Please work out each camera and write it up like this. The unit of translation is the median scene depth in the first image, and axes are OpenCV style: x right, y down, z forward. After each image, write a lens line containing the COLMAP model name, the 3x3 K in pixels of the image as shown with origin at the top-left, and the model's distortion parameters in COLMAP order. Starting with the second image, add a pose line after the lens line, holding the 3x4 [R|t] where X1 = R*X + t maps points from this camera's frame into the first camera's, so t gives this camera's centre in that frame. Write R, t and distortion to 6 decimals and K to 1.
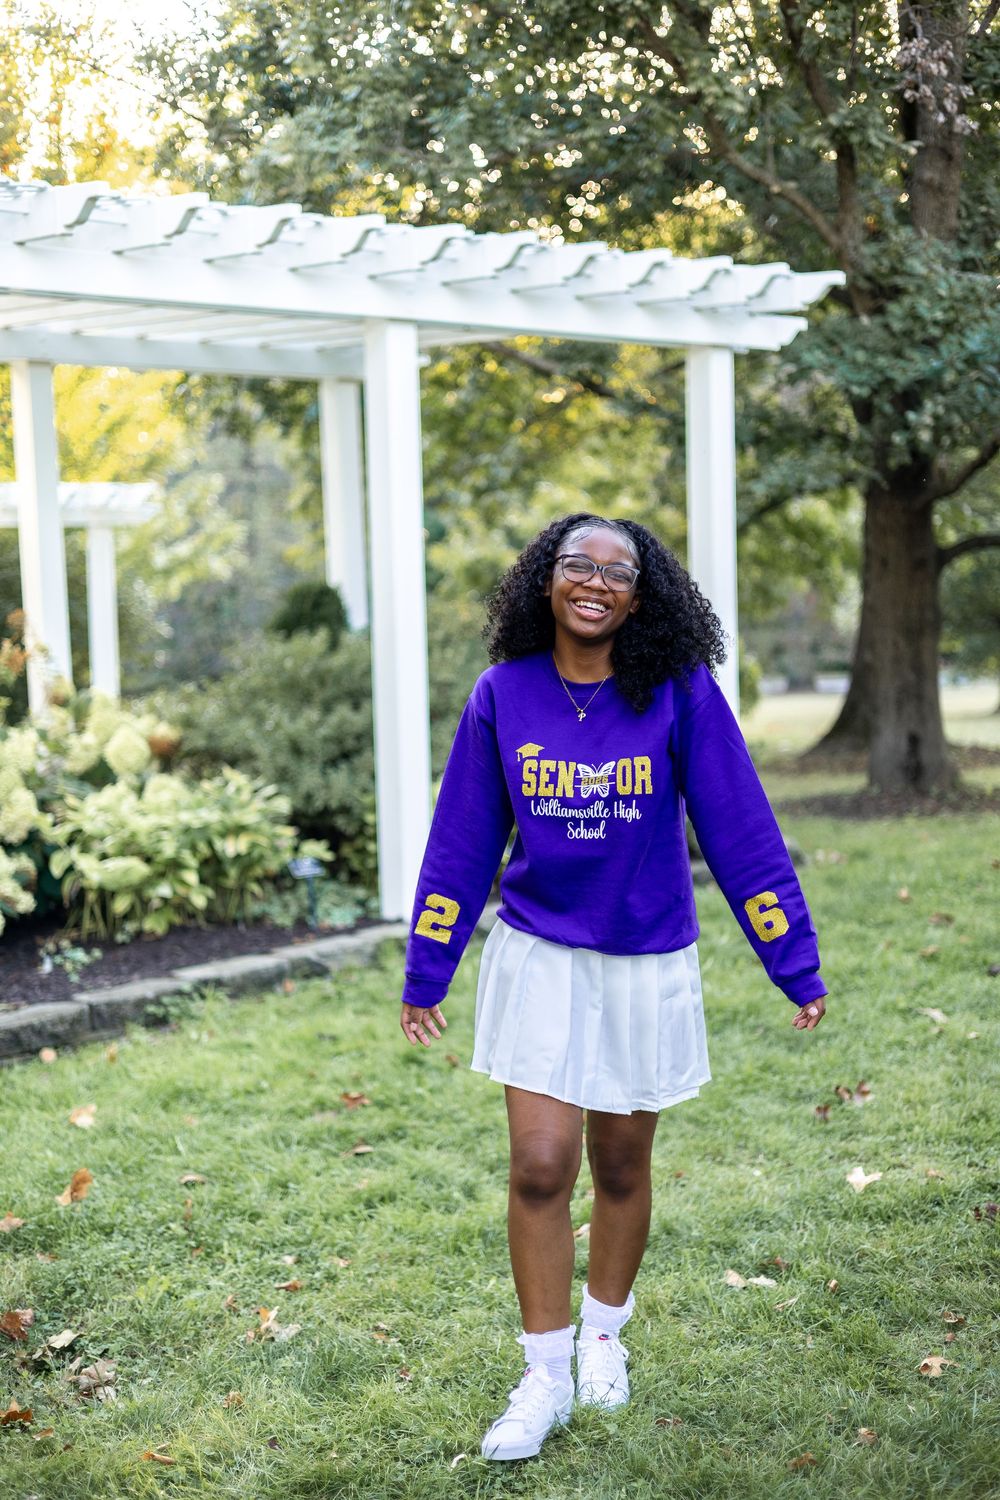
lens RADIAL K [[2083.6, 0, 494.5], [0, 2083.6, 736.5], [0, 0, 1]] dist [0.011505, 0.049816]
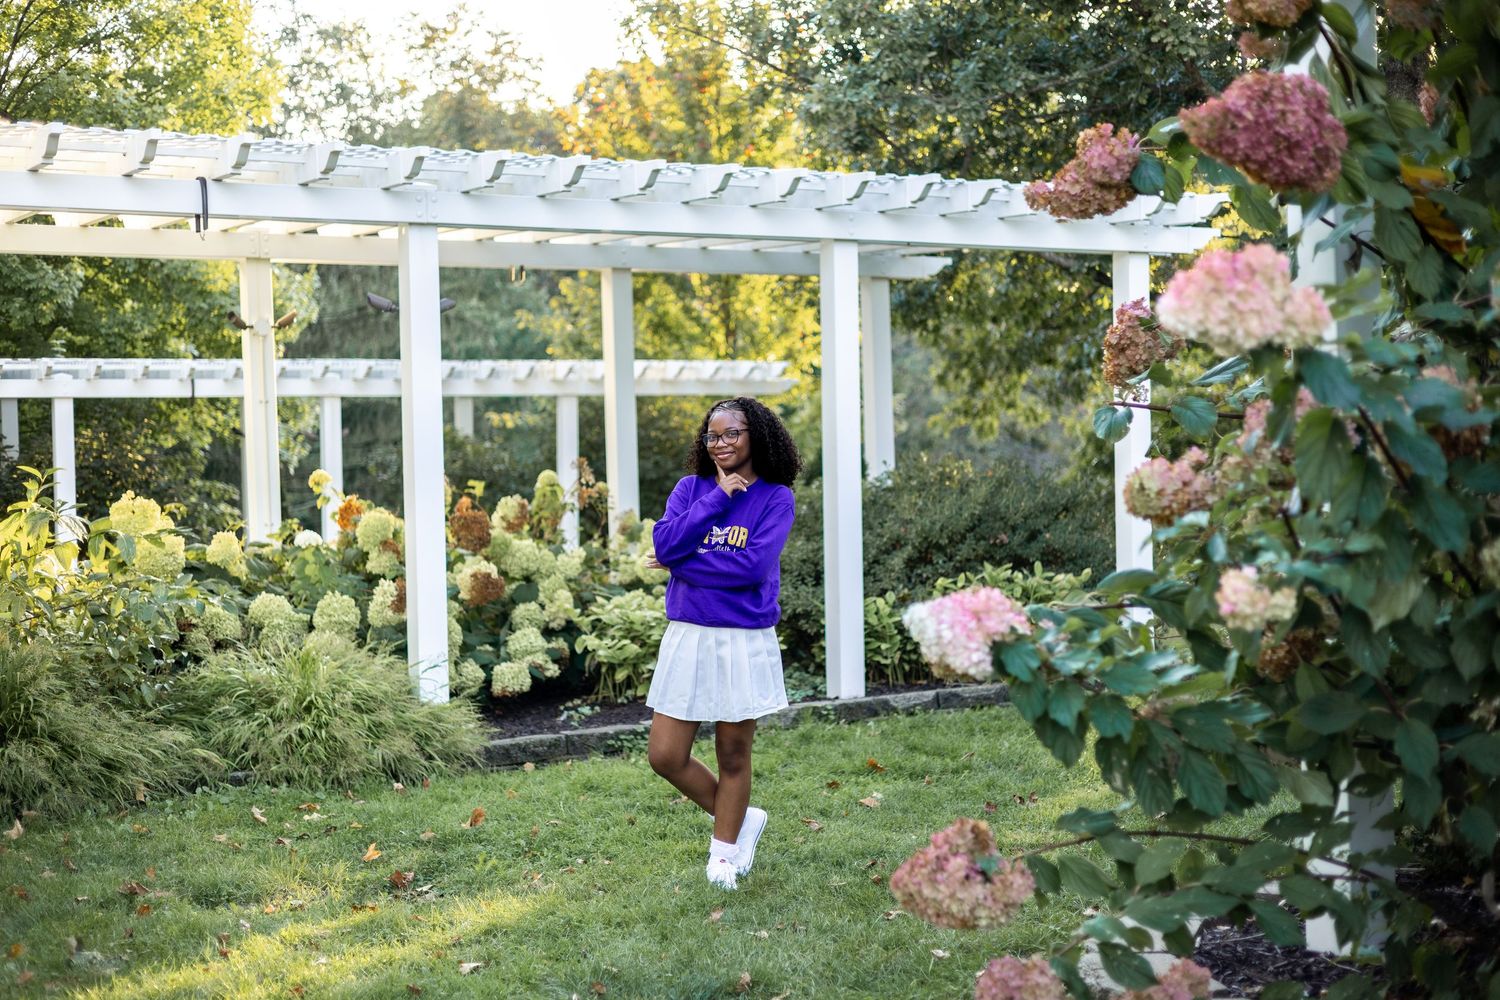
lens RADIAL K [[2083.6, 0, 745.3], [0, 2083.6, 457.7], [0, 0, 1]] dist [0.011505, 0.049816]
pose [[0.967252, 0.012832, -0.253494, 0.234649], [-0.031209, 0.997155, -0.068608, 0.030392], [0.251892, 0.074272, 0.964901, -0.282047]]
